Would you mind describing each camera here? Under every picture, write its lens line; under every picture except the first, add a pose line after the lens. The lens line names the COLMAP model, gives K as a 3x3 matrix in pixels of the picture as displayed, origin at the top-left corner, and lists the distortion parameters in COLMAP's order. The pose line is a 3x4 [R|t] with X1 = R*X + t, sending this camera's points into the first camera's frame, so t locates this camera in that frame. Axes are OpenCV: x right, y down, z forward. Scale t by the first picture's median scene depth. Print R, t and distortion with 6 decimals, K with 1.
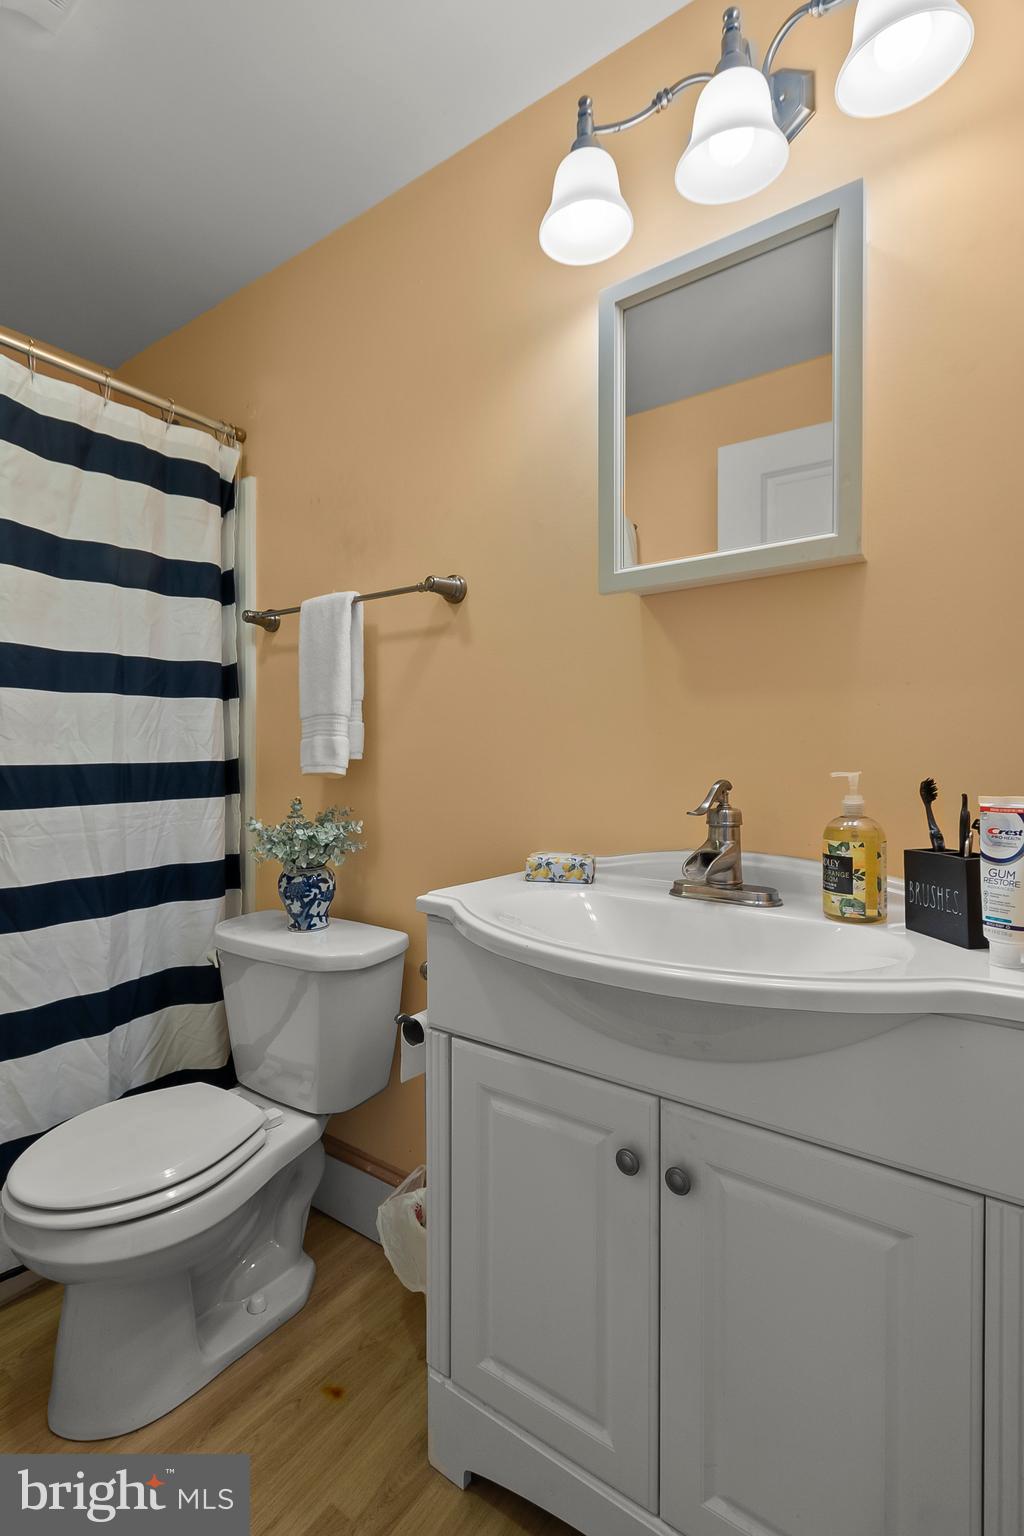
lens RADIAL K [[703.0, 0, 486.7], [0, 703.0, 770.7], [0, 0, 1]] dist [0.009785, -0.004383]
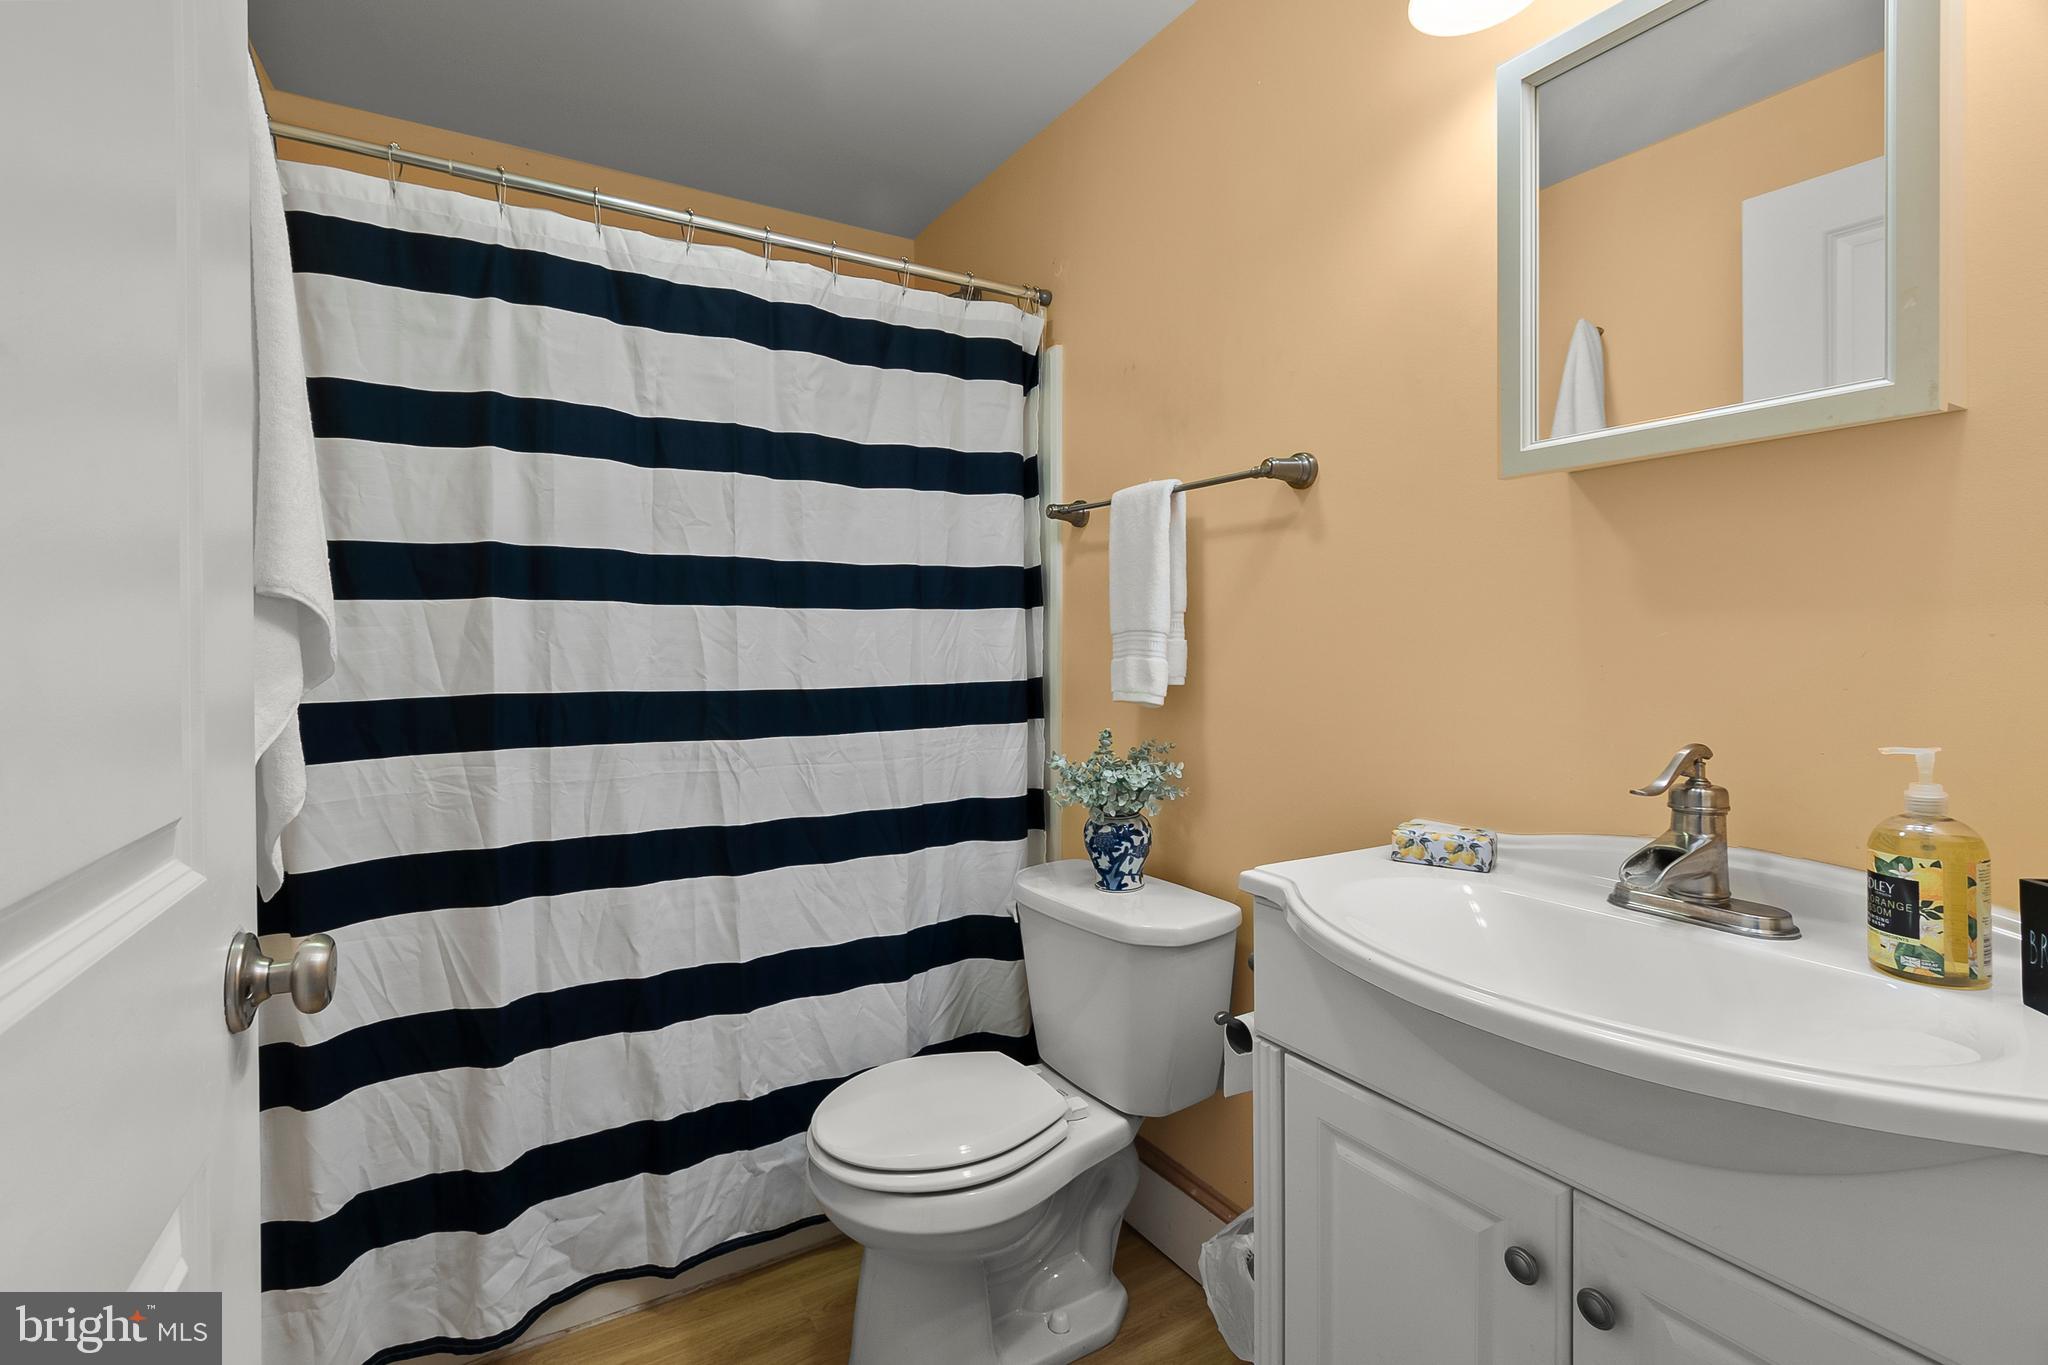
lens RADIAL K [[937.3, 0, 1019.9], [0, 937.3, 664.2], [0, 0, 1]] dist [0.009785, -0.004383]
pose [[0.927917, 0.007705, -0.372708, 0.051839], [-0.003645, 0.999926, 0.011597, -0.055748], [0.372770, -0.009402, 0.927876, -0.068891]]
